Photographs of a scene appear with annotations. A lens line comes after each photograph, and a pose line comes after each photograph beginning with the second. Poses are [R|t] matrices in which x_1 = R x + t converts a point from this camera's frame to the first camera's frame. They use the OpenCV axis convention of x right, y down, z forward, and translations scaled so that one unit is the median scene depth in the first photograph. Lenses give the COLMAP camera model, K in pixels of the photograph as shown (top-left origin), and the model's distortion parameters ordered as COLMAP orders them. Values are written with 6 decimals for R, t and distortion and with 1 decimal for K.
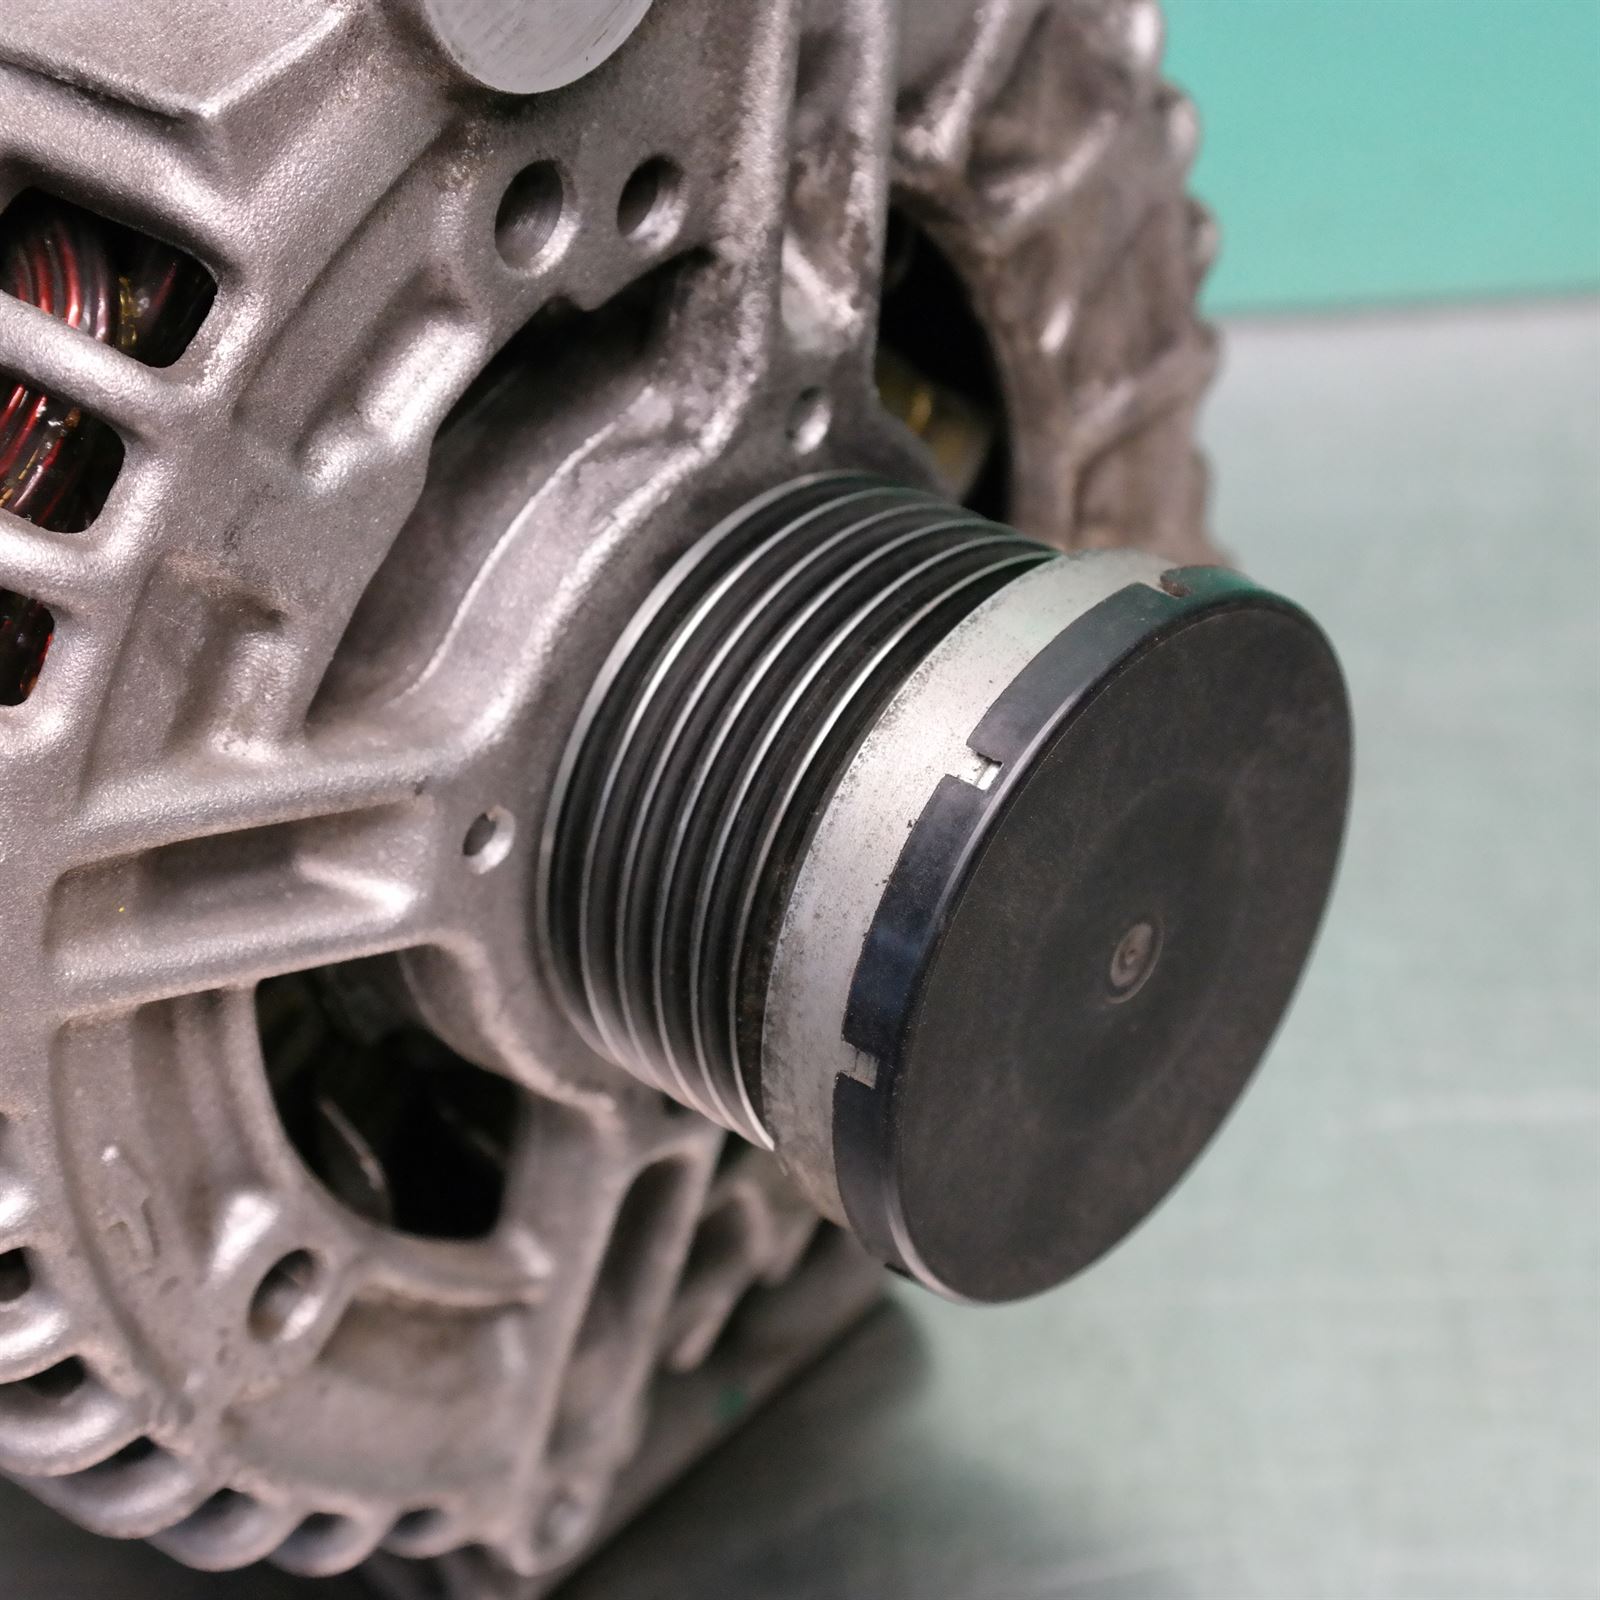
lens RADIAL K [[3713.3, 0, 800.0], [0, 3713.3, 800.0], [0, 0, 1]] dist [0.029980, 0.054397]
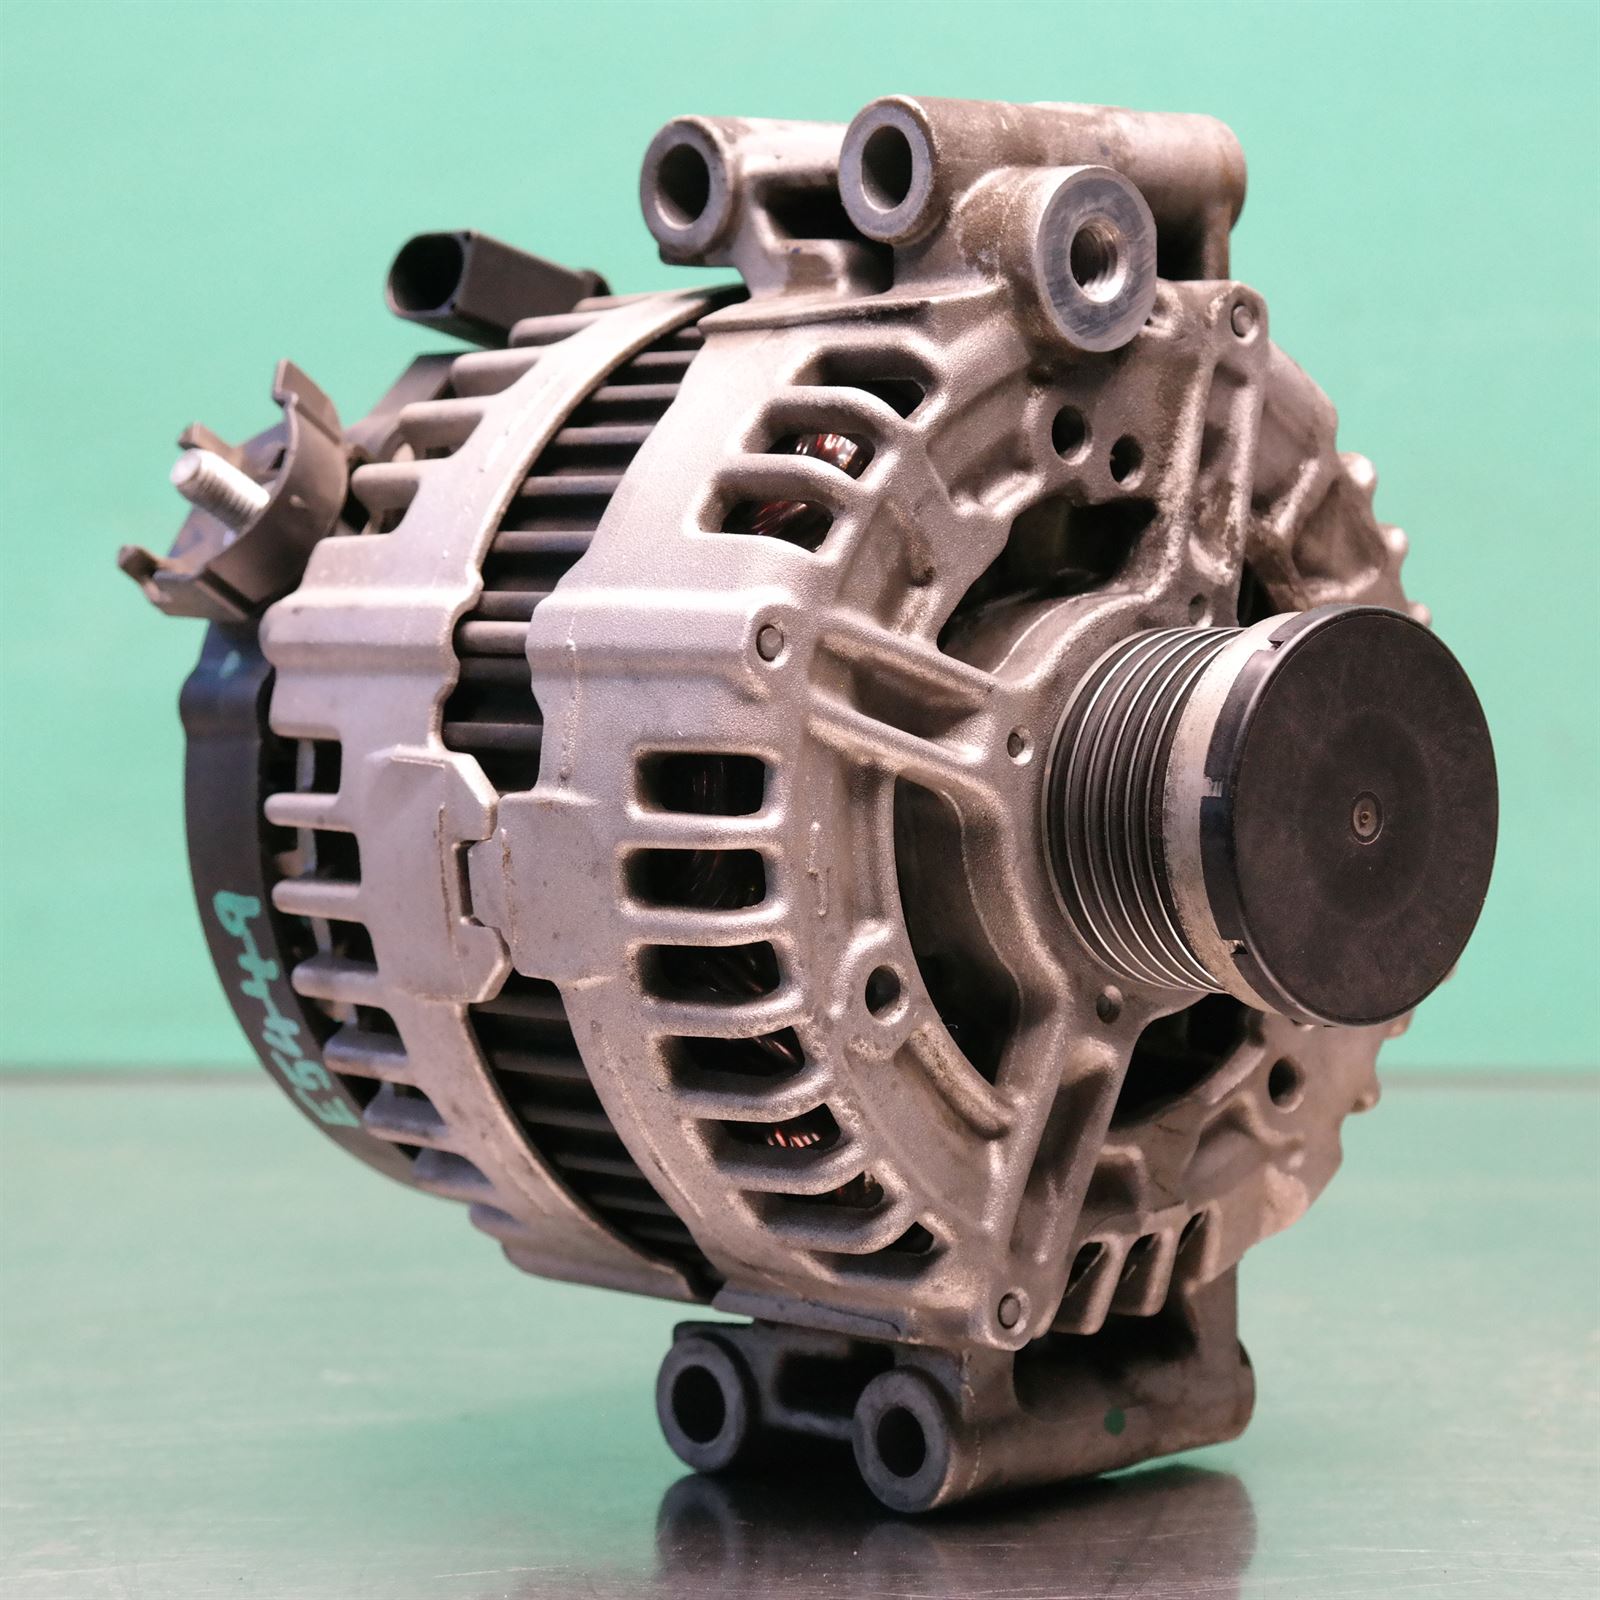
lens RADIAL K [[4906.5, 0, 800.0], [0, 4906.5, 800.0], [0, 0, 1]] dist [0.066369, 0.469543]
pose [[0.994785, 0.046124, -0.090968, 0.032032], [-0.088911, 0.829173, -0.551876, 1.415315], [0.049973, 0.557086, 0.828950, -1.046112]]
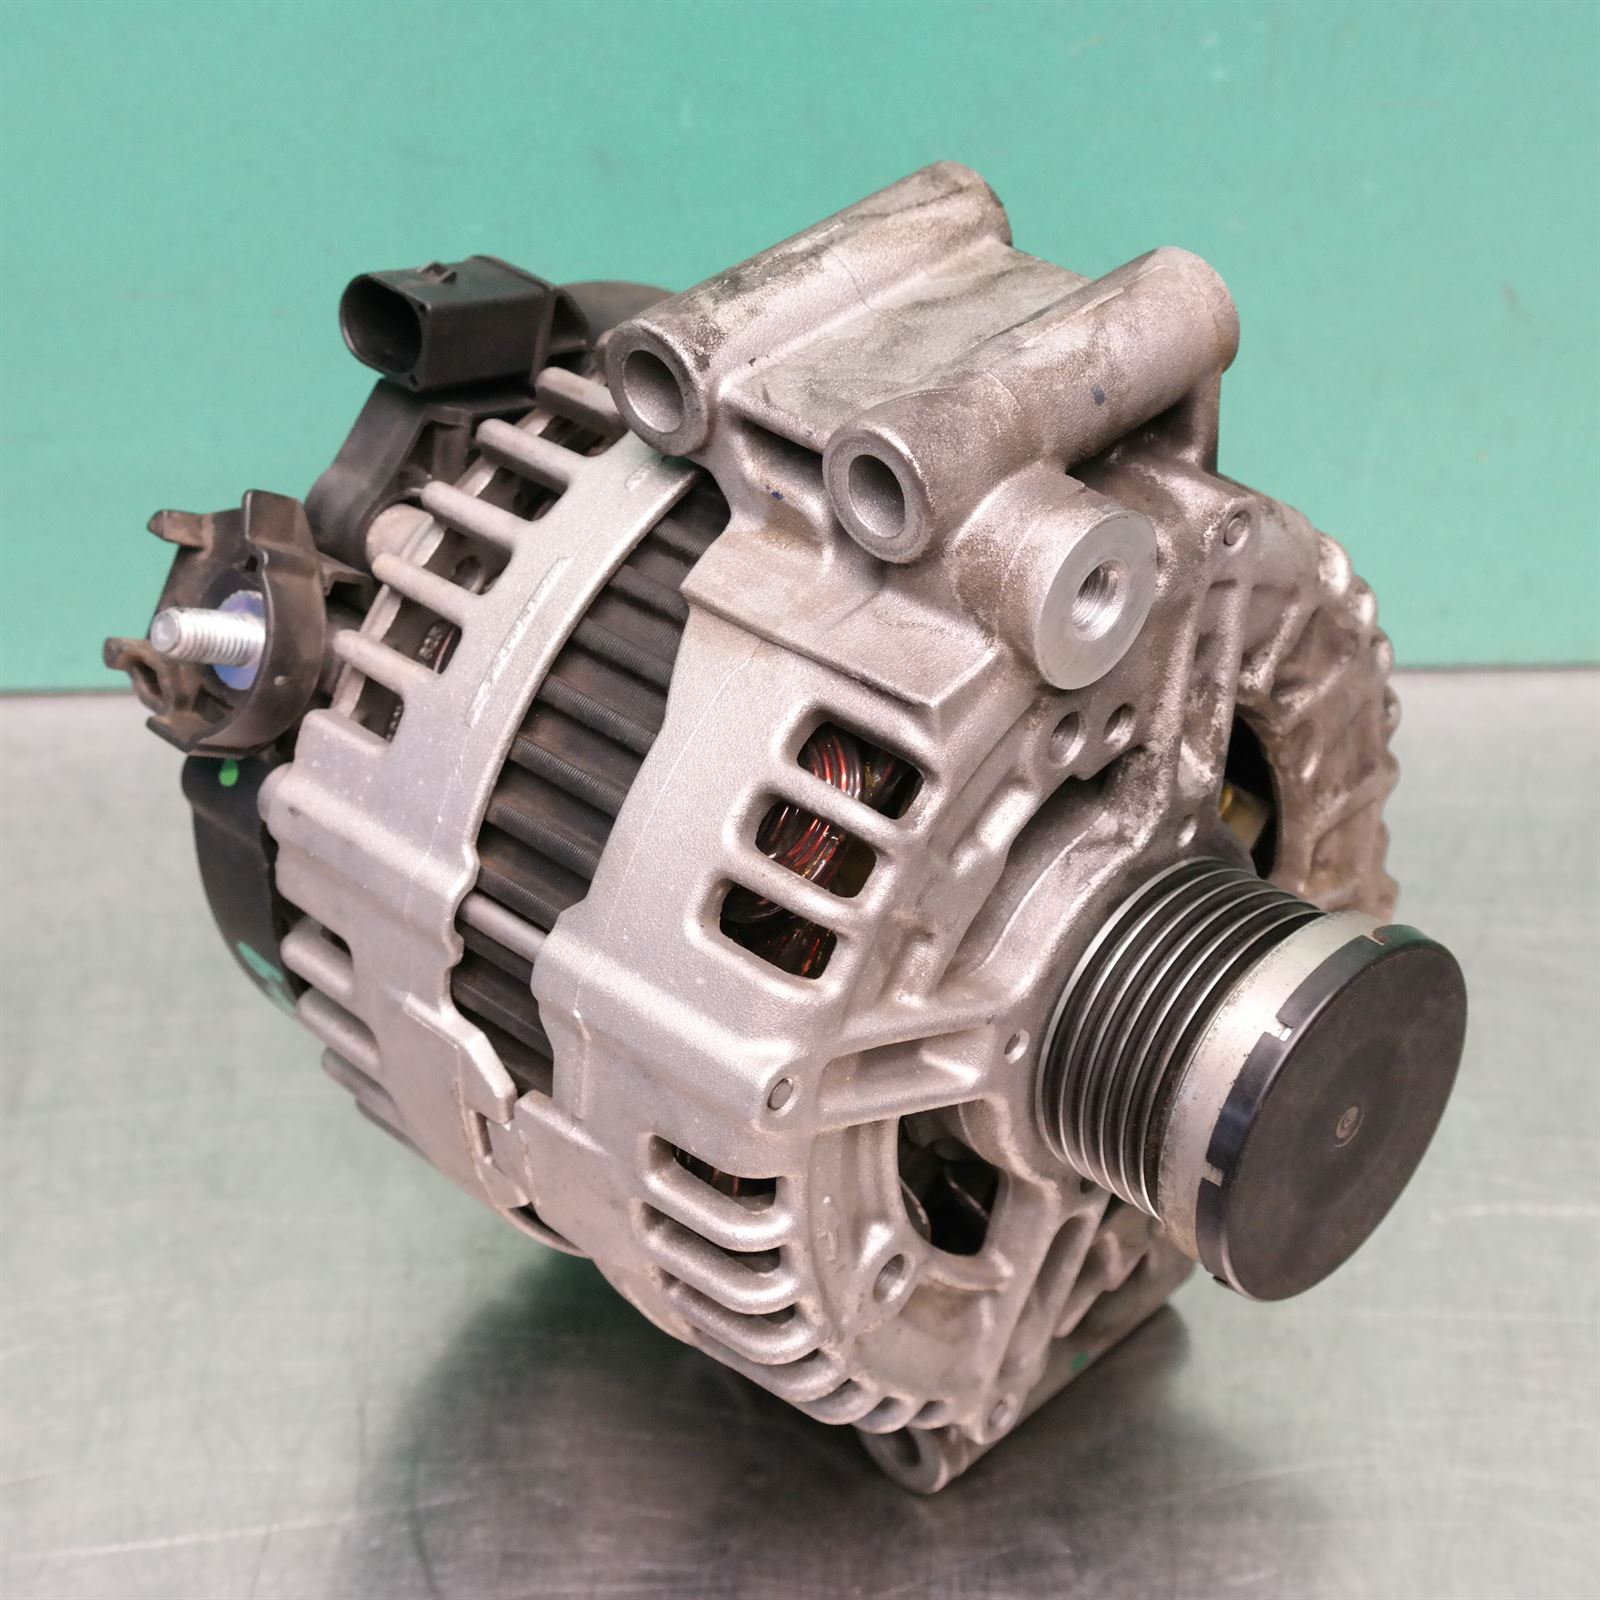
lens RADIAL K [[3538.5, 0, 800.0], [0, 3538.5, 800.0], [0, 0, 1]] dist [0.026862, 0.119029]
pose [[0.998523, 0.046120, -0.028722, -0.150139], [-0.046704, 0.998708, -0.020033, -0.075771], [0.027761, 0.021345, 0.999387, -0.851918]]
